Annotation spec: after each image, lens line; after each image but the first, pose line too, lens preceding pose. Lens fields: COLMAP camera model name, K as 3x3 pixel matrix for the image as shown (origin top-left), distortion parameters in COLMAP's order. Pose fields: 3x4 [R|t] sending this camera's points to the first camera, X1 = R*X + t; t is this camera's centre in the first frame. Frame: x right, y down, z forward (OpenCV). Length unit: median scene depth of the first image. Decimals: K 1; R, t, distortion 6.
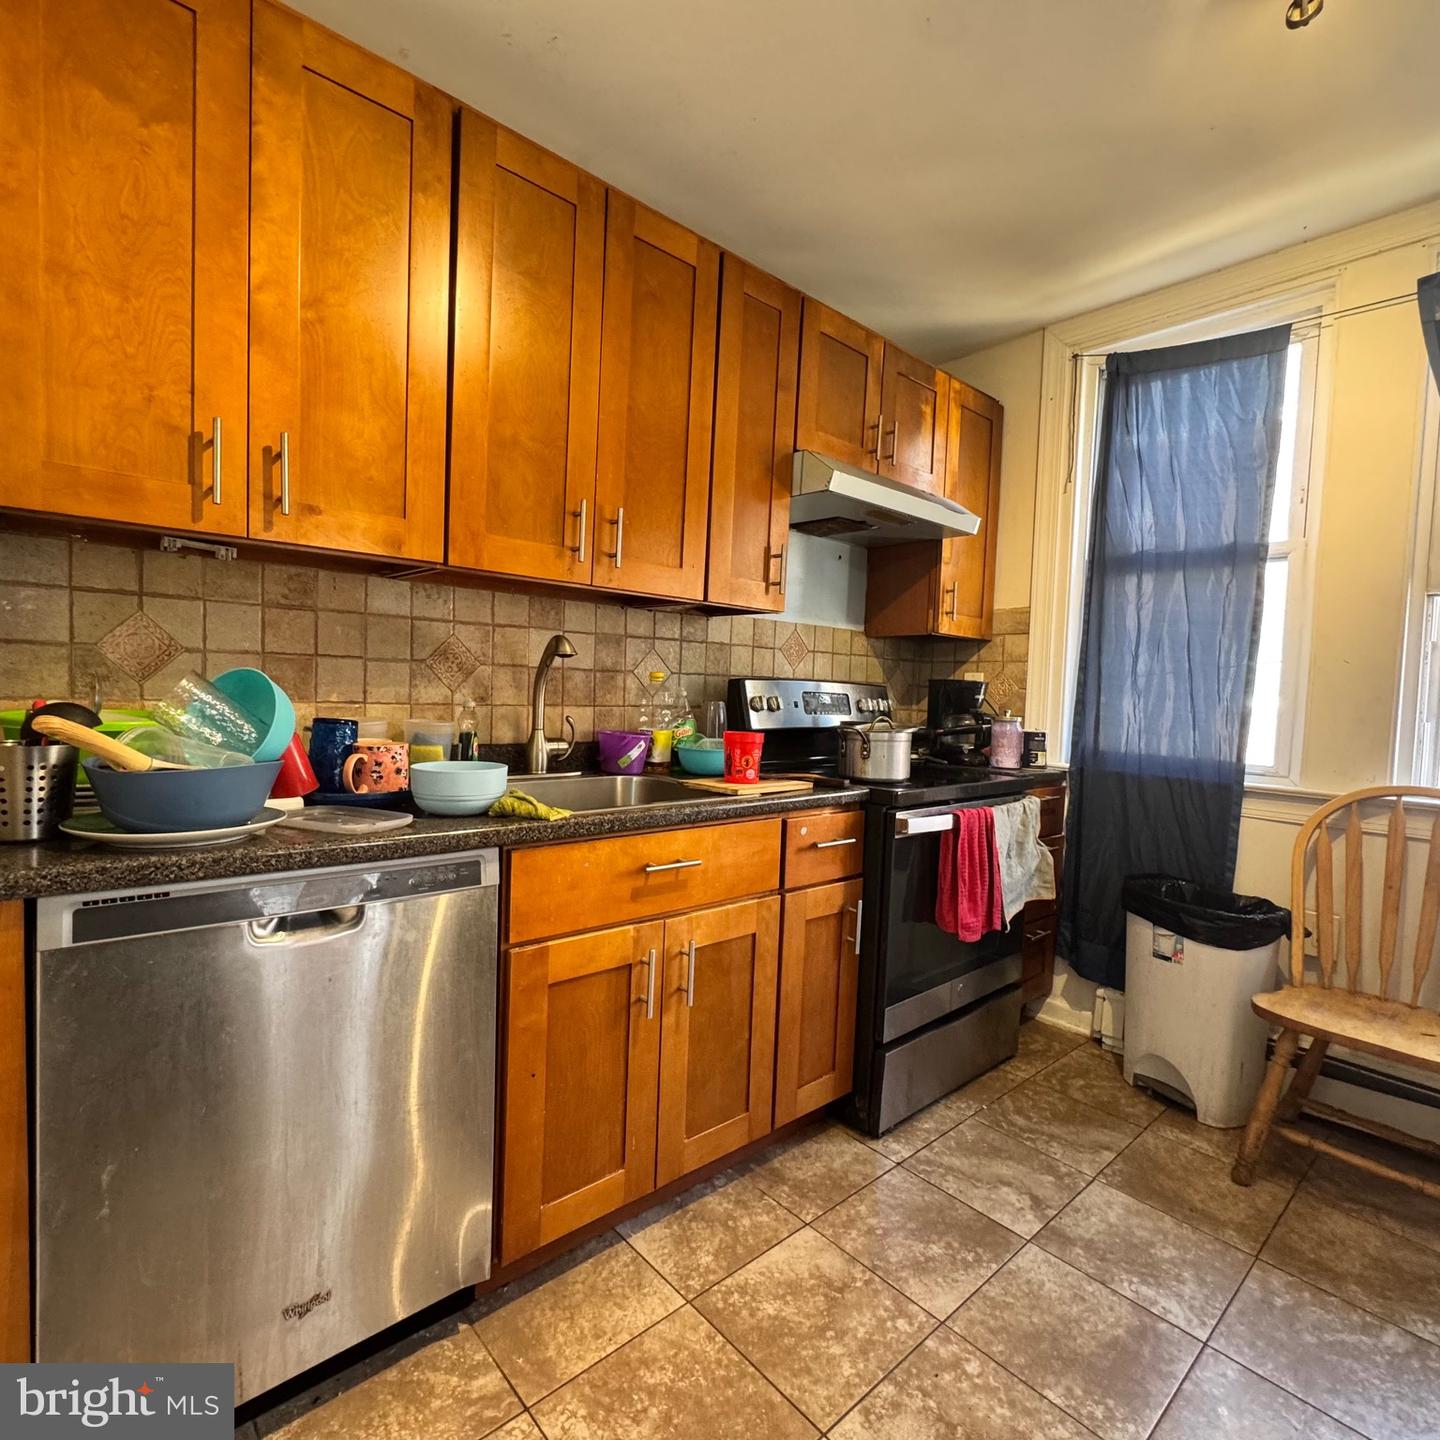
lens RADIAL K [[765.2, 0, 717.4], [0, 765.2, 724.2], [0, 0, 1]] dist [-0.002874, -0.000167]
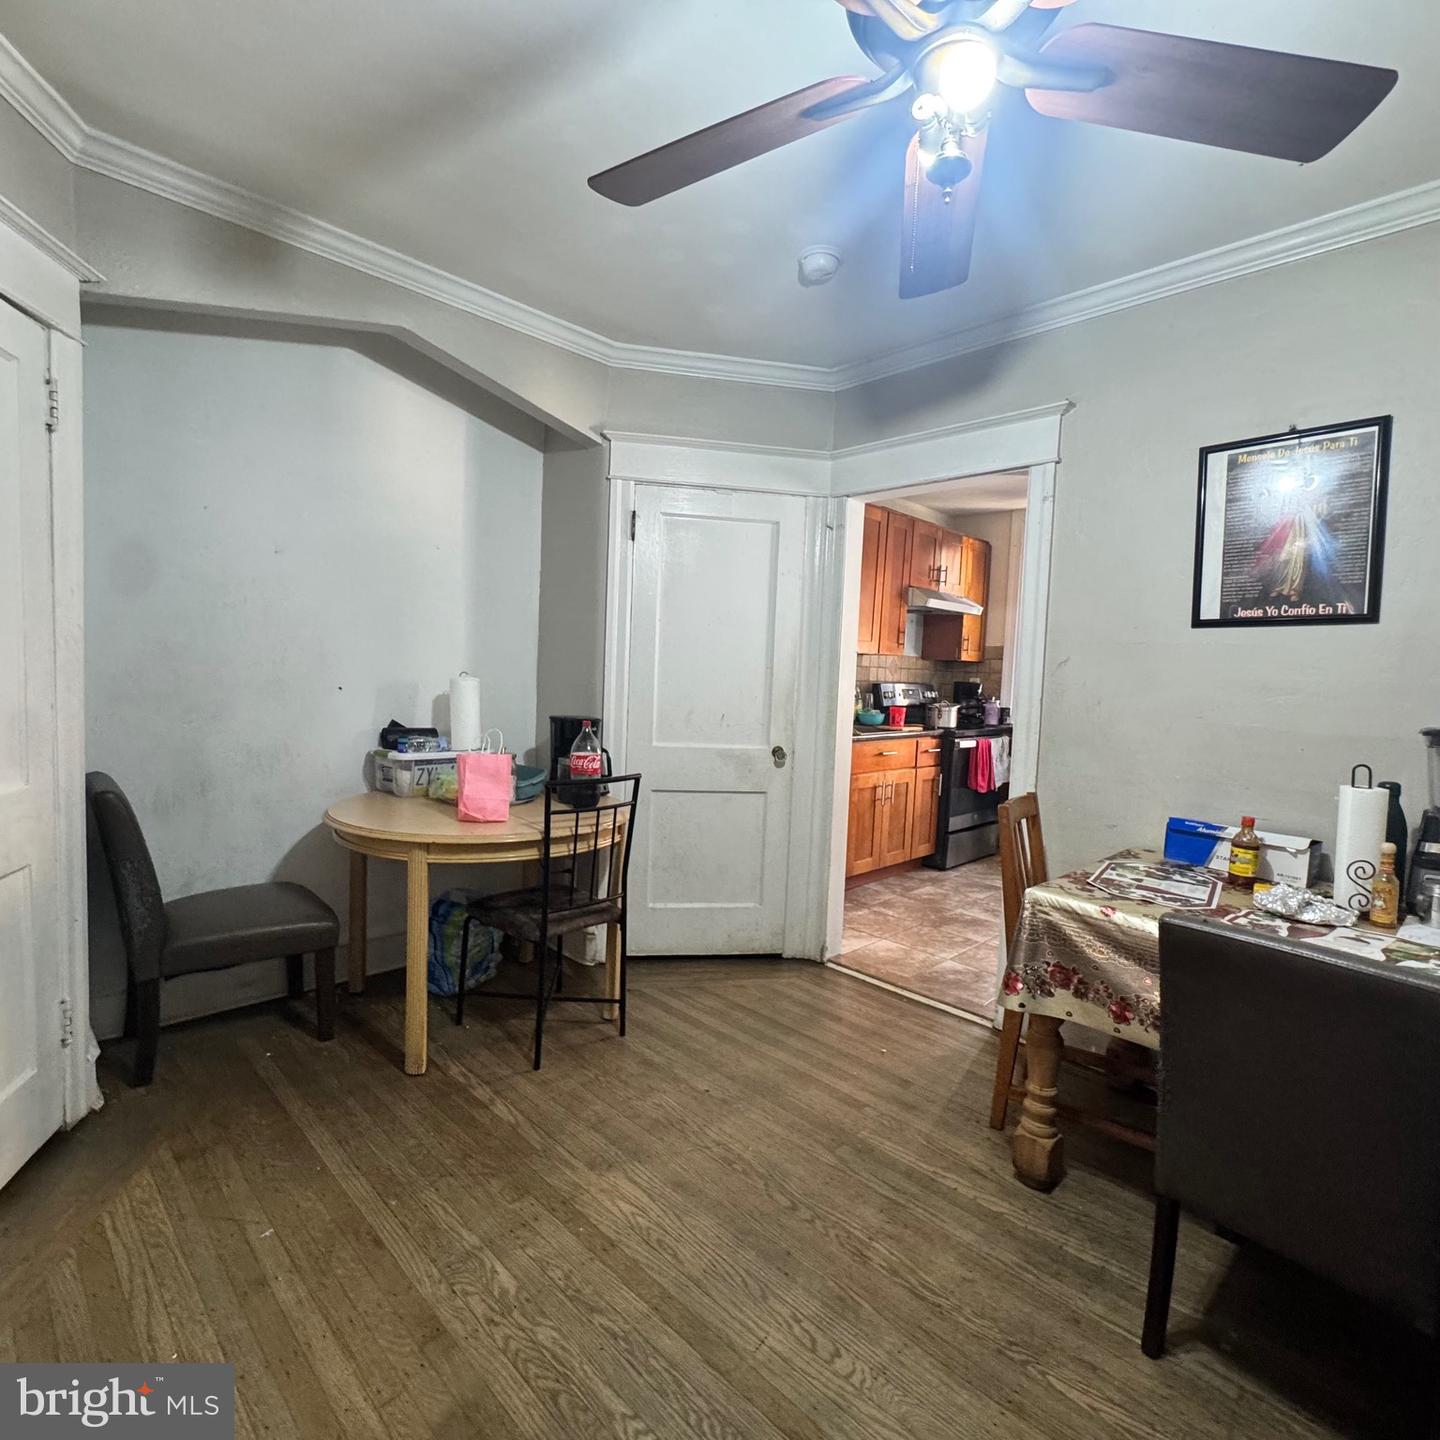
lens RADIAL K [[765.2, 0, 722.2], [0, 765.2, 716.9], [0, 0, 1]] dist [-0.002874, -0.000167]
pose [[0.997847, 0.002944, 0.065513, -0.664918], [-0.004343, 0.999765, 0.021220, -0.007456], [-0.065435, -0.021459, 0.997626, -1.391191]]
